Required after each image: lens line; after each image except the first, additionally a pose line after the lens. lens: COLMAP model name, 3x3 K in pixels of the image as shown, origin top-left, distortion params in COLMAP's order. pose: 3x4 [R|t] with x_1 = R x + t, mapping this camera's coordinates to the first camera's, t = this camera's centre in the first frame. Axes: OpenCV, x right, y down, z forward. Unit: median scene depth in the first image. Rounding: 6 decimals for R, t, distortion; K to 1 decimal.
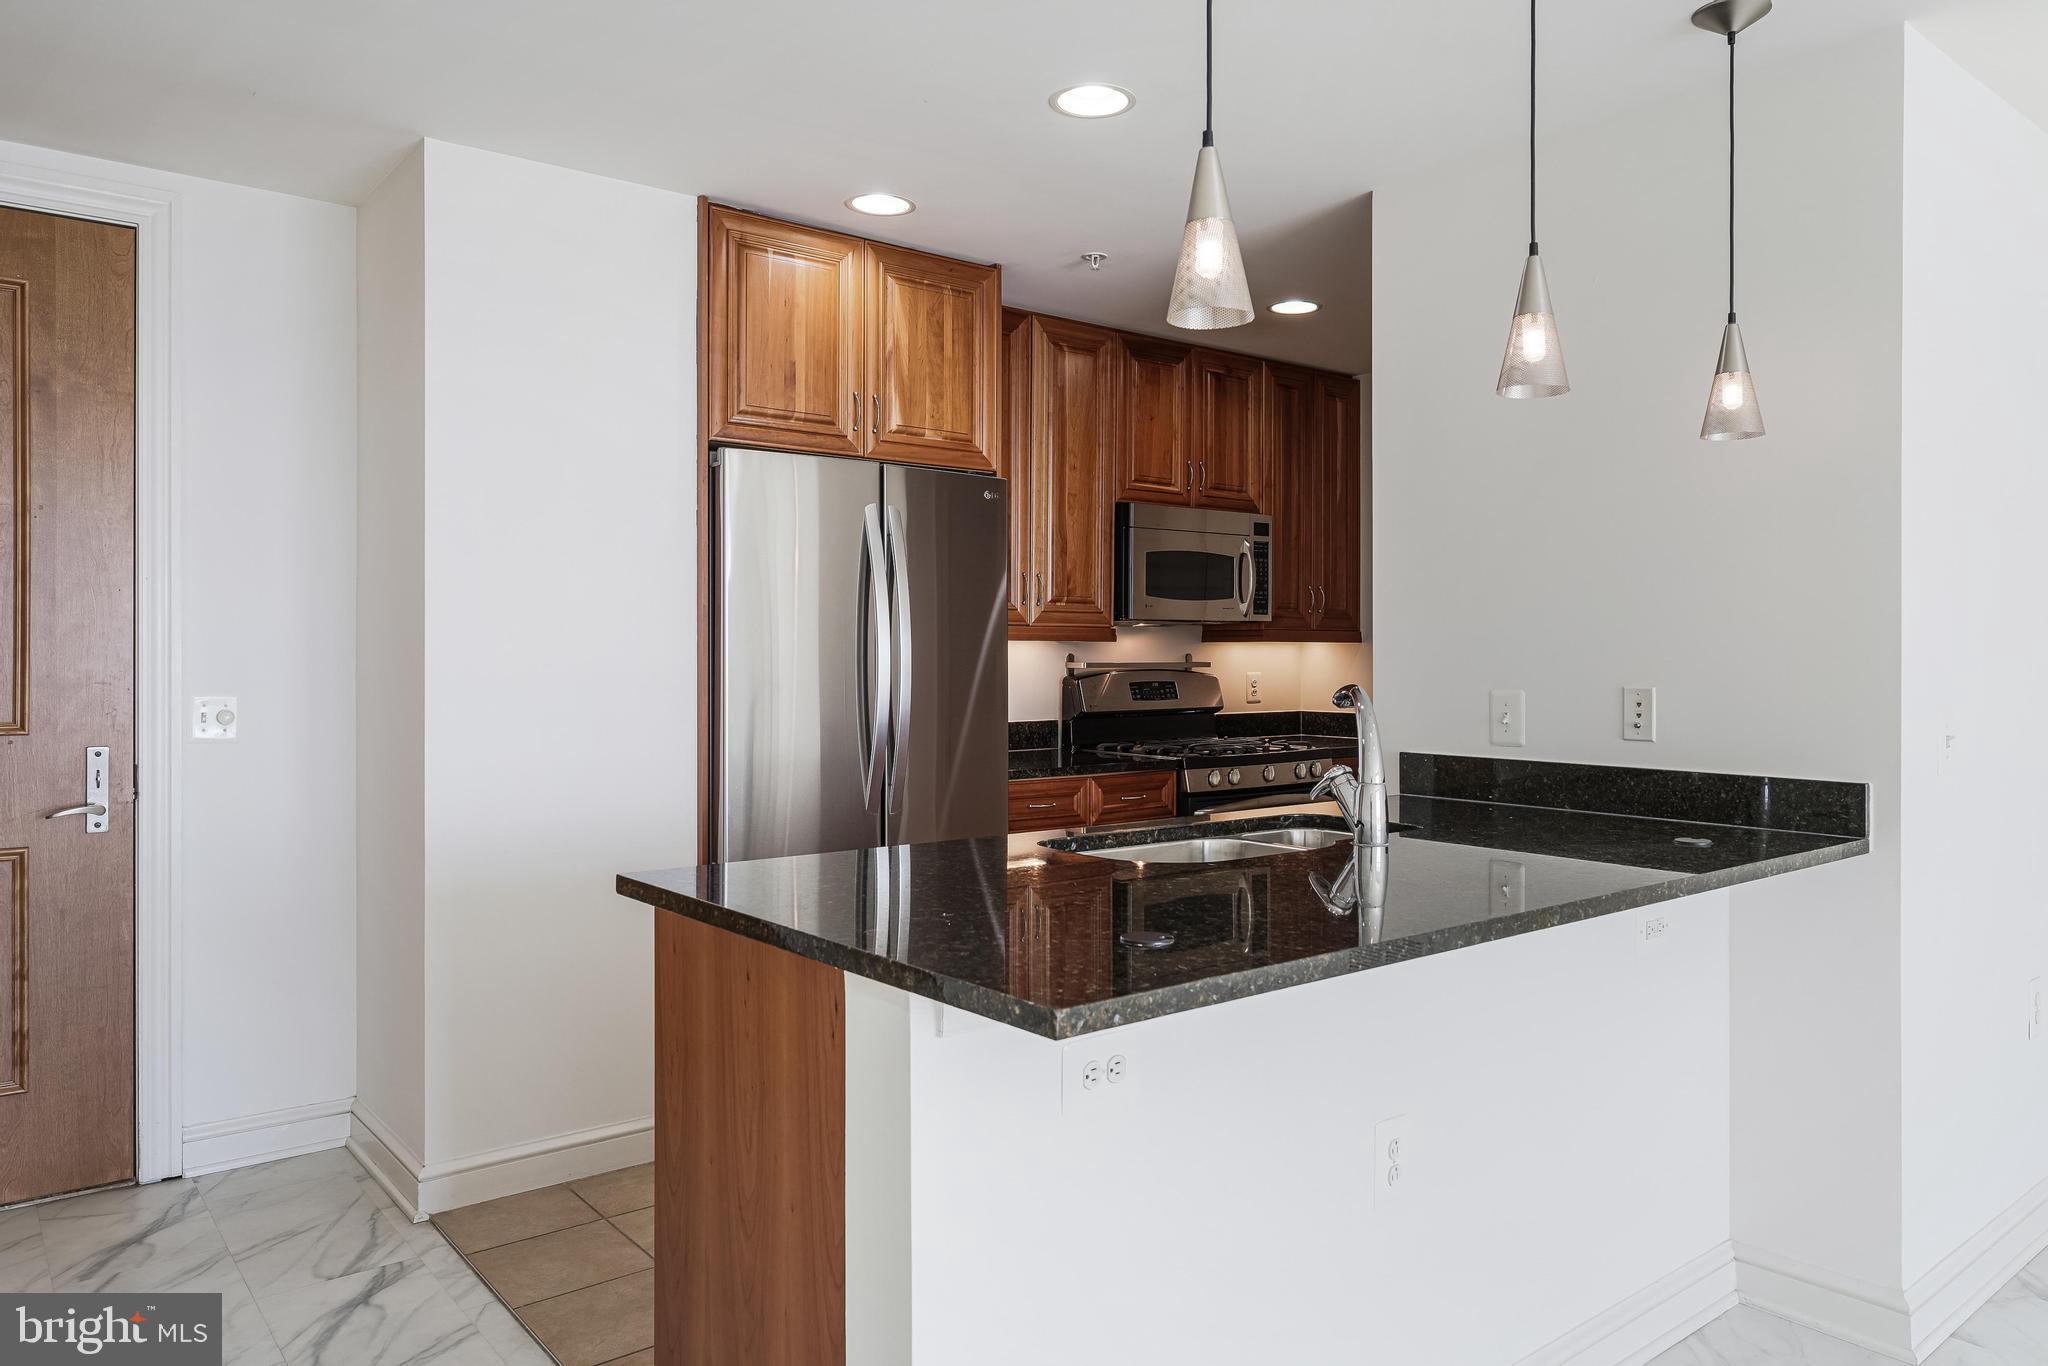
lens RADIAL K [[1382.6, 0, 1042.4], [0, 1382.6, 649.7], [0, 0, 1]] dist [-0.006926, -0.011180]
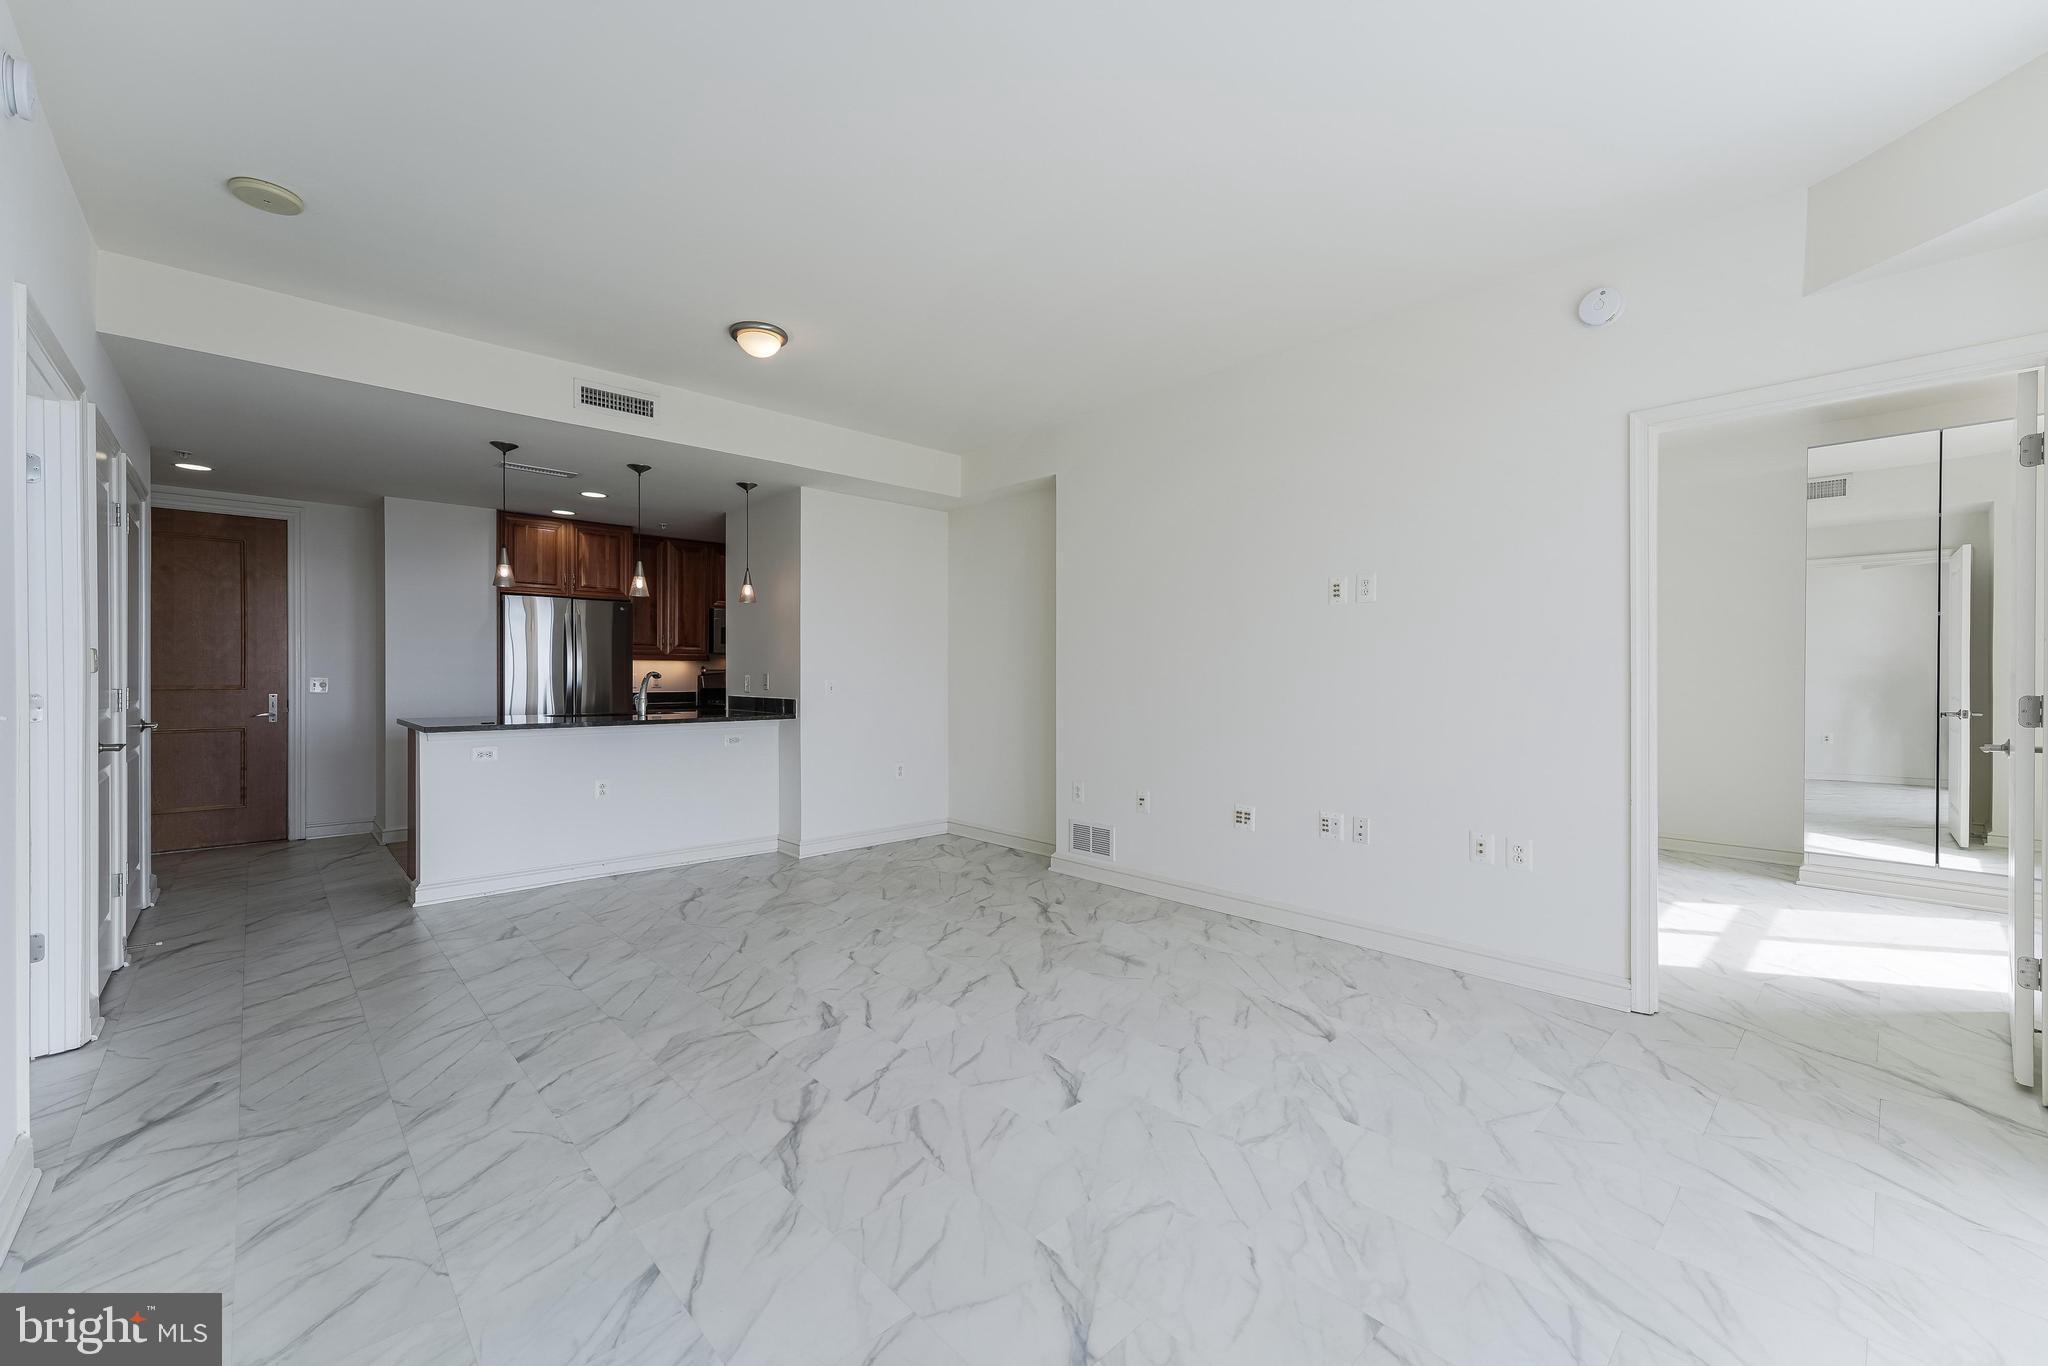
lens RADIAL K [[826.5, 0, 1034.5], [0, 826.5, 673.6], [0, 0, 1]] dist [-0.000012, 0.001355]
pose [[0.997147, 0.000792, 0.075481, 0.678236], [-0.001032, 0.999995, 0.003144, 0.015018], [-0.075478, -0.003212, 0.997142, -0.754409]]
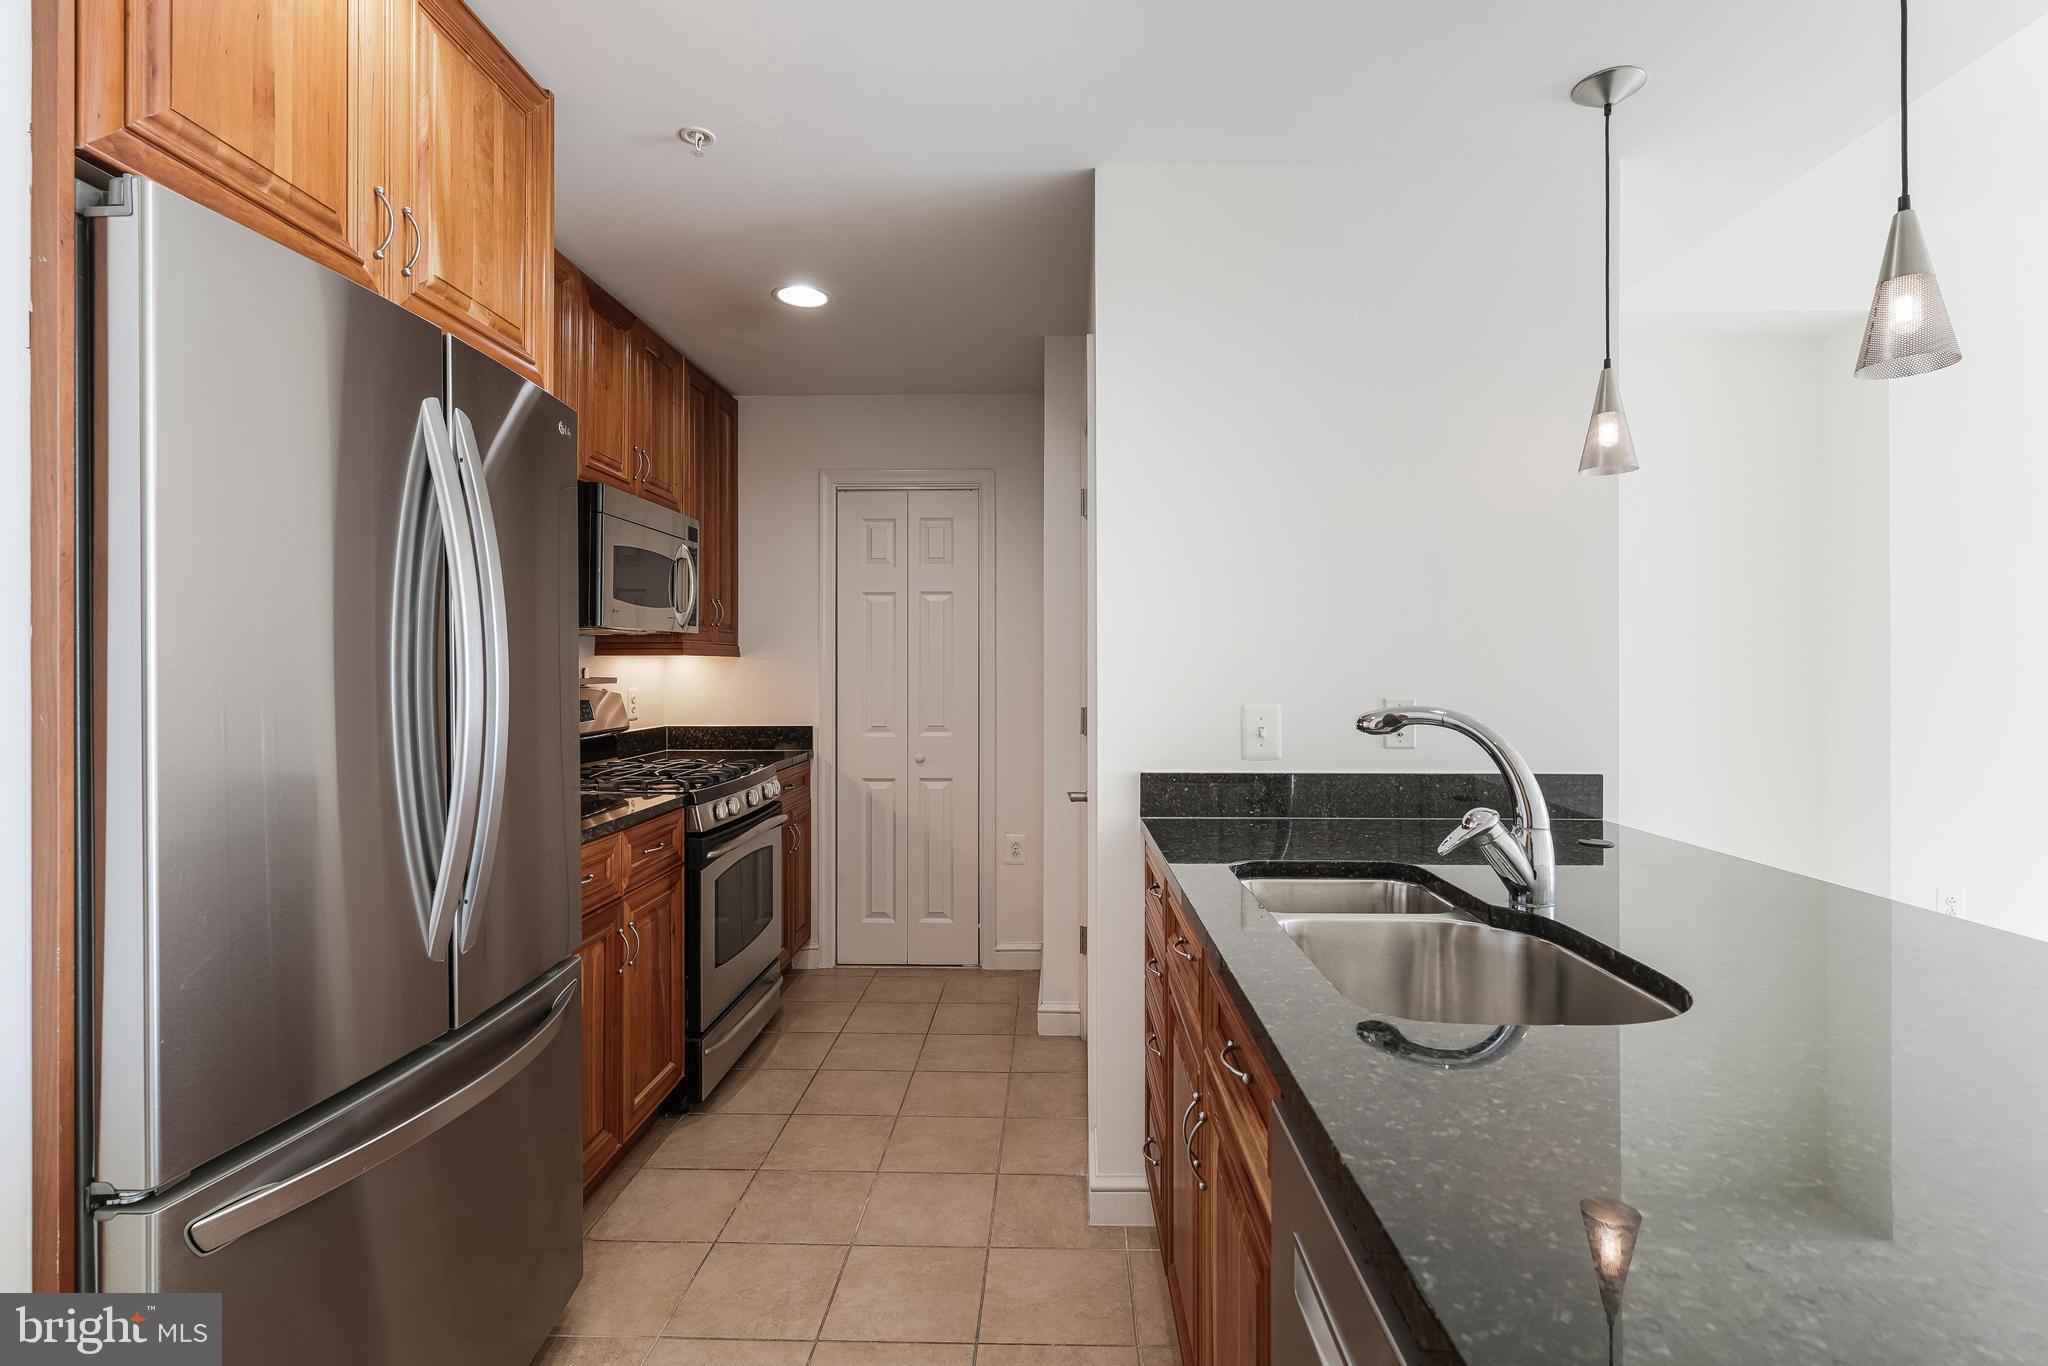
lens RADIAL K [[954.2, 0, 1035.3], [0, 954.2, 663.3], [0, 0, 1]] dist [-0.004797, 0.000783]
pose [[0.651996, 0.002527, 0.758218, -0.237804], [-0.001336, 0.999997, -0.002184, 0.000781], [-0.758221, 0.000411, 0.651997, 0.535396]]
